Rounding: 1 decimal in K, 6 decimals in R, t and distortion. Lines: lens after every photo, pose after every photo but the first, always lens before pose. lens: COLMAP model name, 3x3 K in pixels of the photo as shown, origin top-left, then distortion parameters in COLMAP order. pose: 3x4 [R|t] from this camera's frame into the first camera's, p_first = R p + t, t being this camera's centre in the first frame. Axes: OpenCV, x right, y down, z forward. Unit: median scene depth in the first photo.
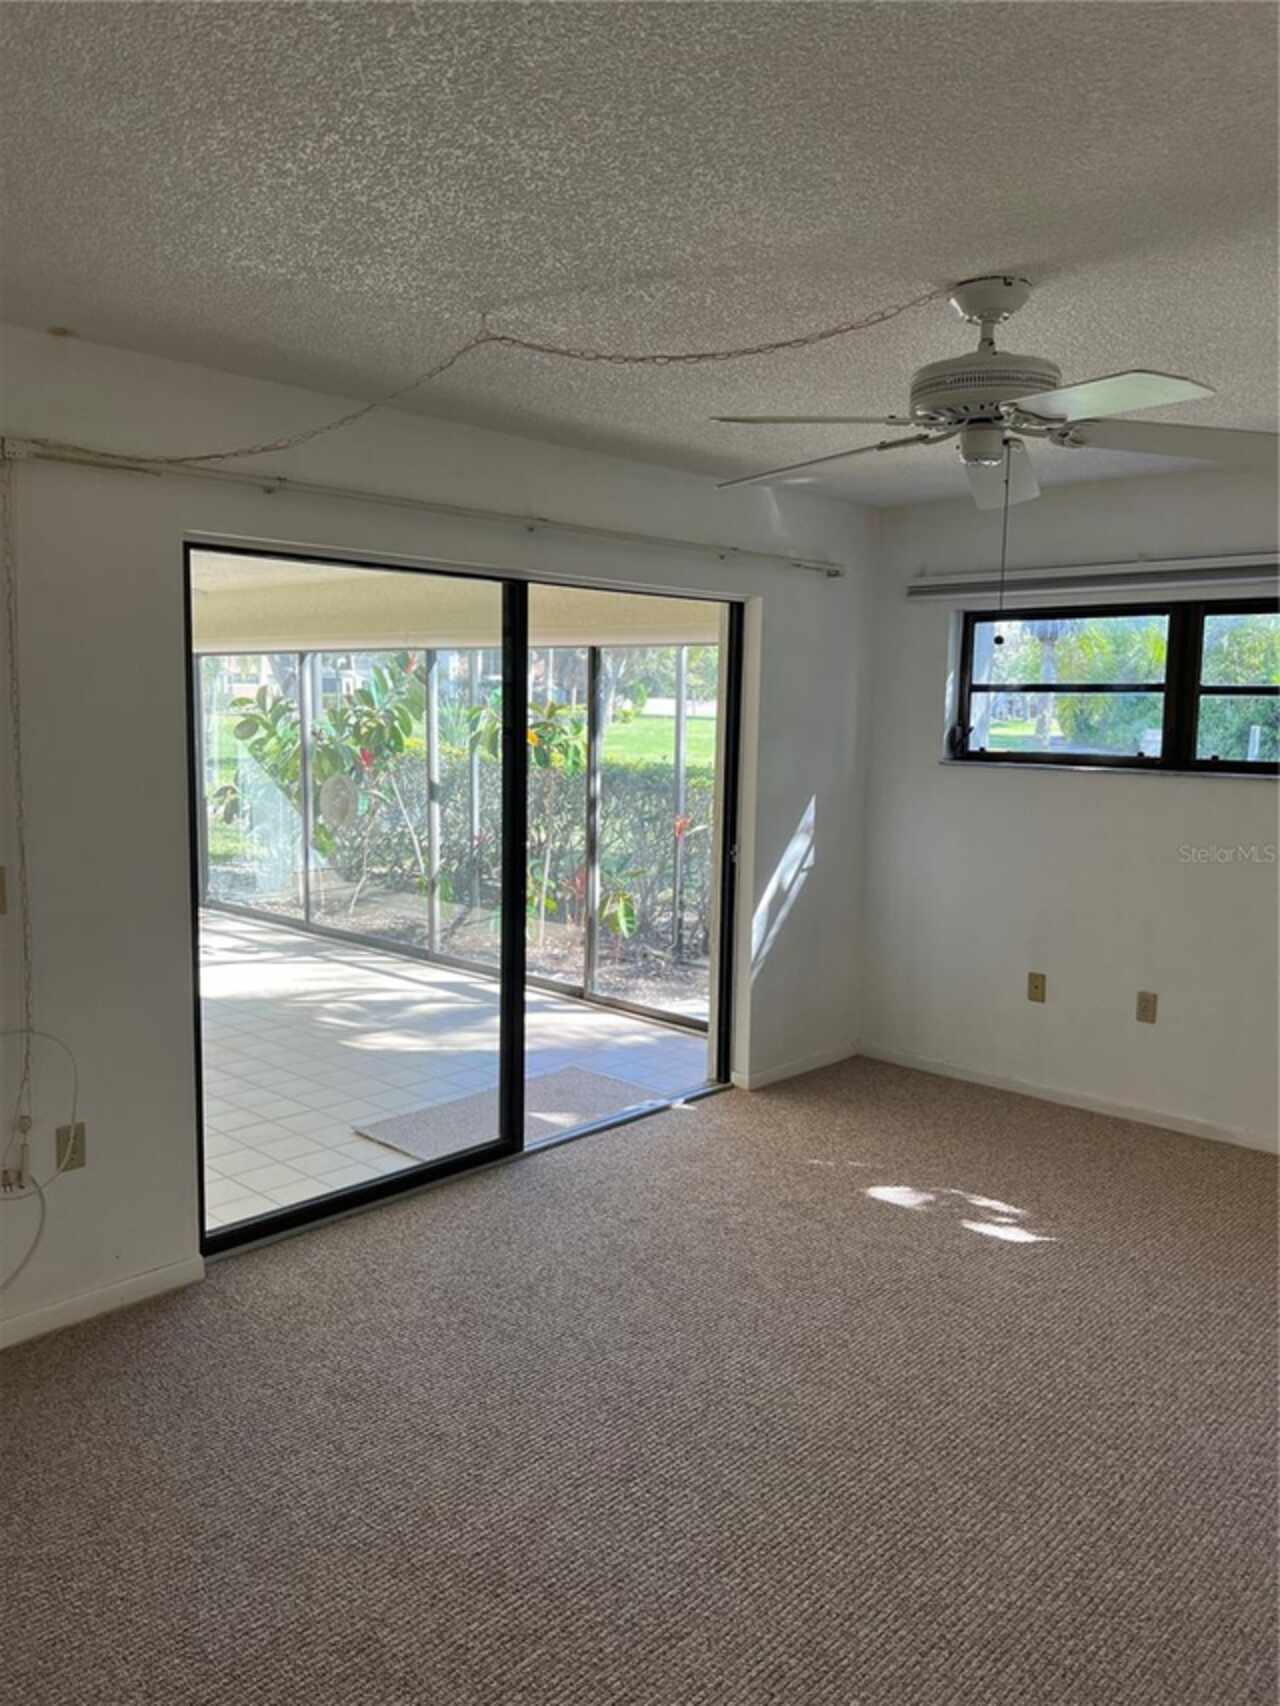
lens RADIAL K [[1265.5, 0, 639.4], [0, 1265.5, 831.7], [0, 0, 1]] dist [-0.004002, -0.003912]
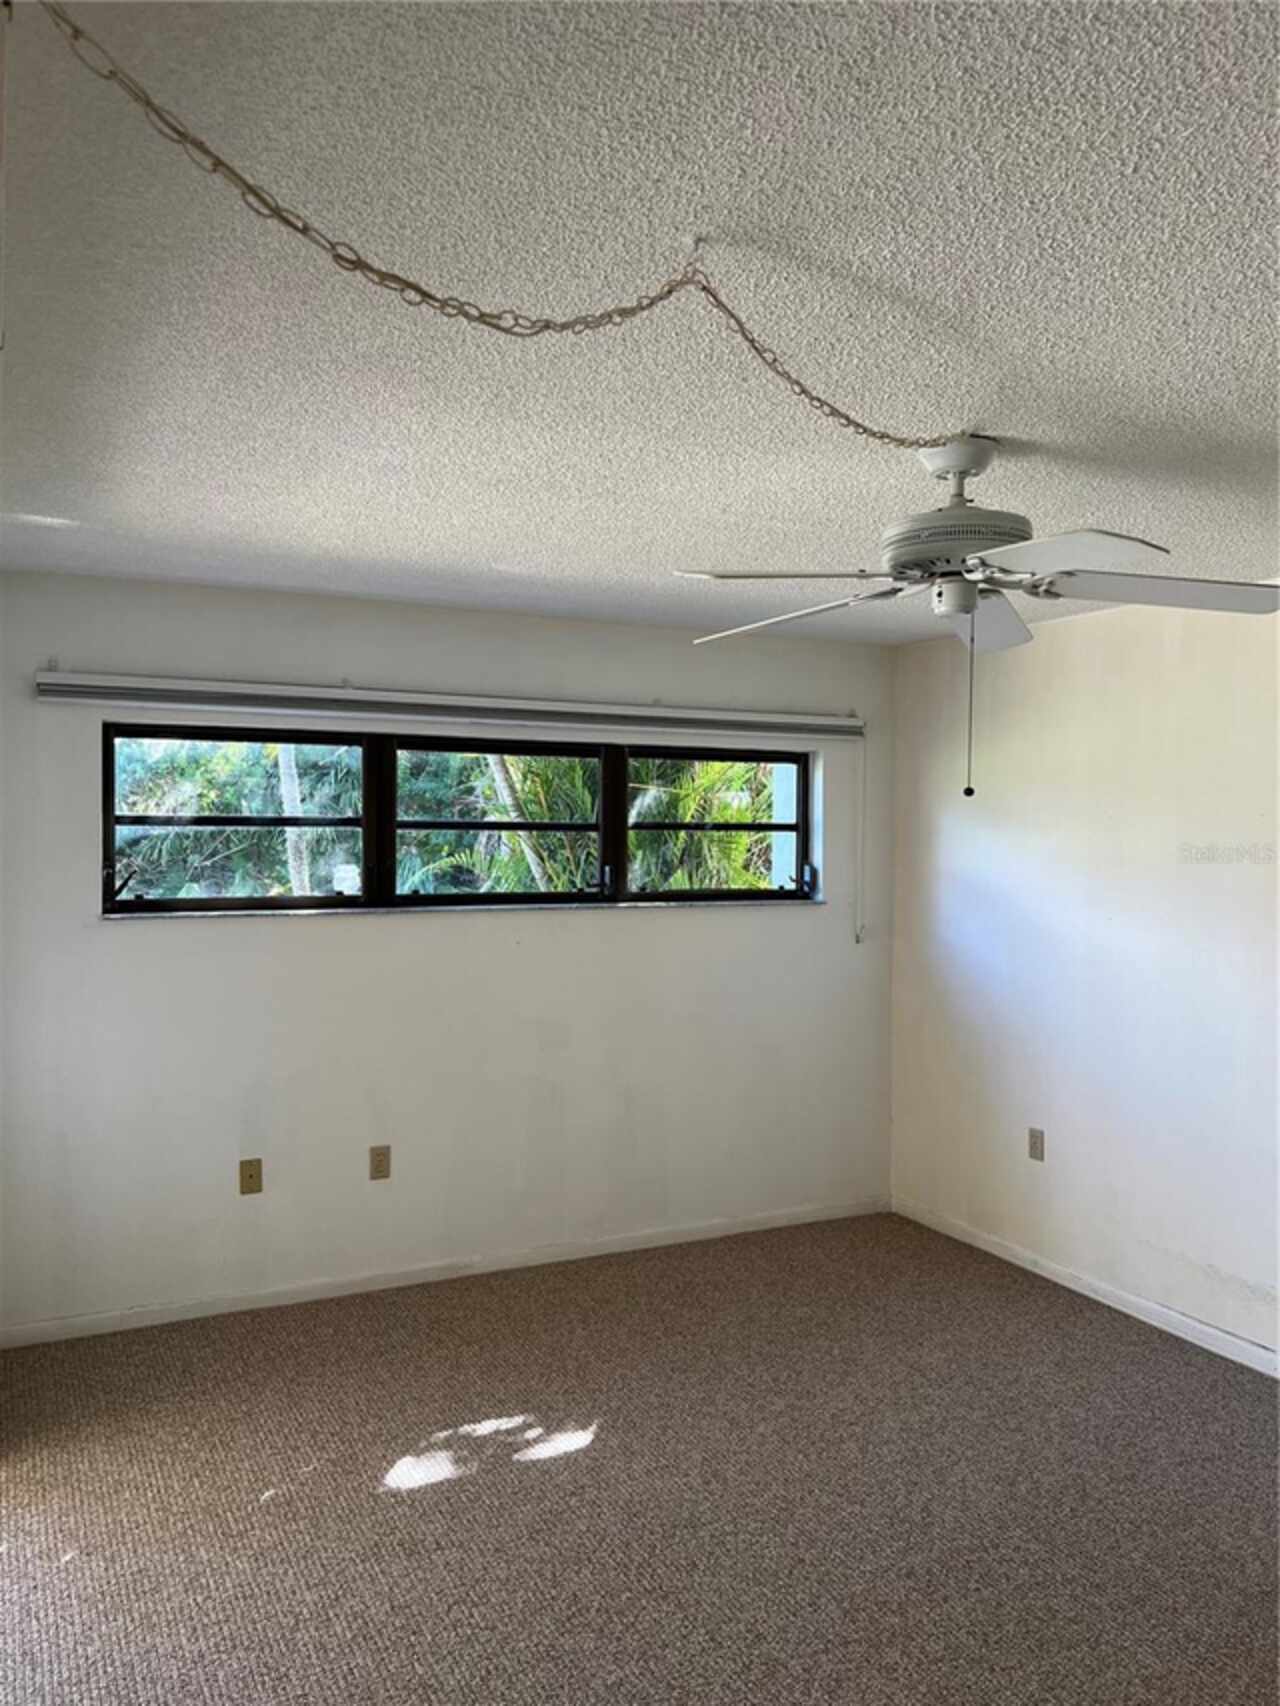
lens RADIAL K [[1260.8, 0, 640.0], [0, 1260.8, 853.0], [0, 0, 1]] dist [0.049661, -0.052893]
pose [[0.352231, -0.025800, 0.935557, -0.458577], [0.093835, 0.995557, -0.007874, -0.072447], [-0.931197, 0.090562, 0.353087, 0.539554]]
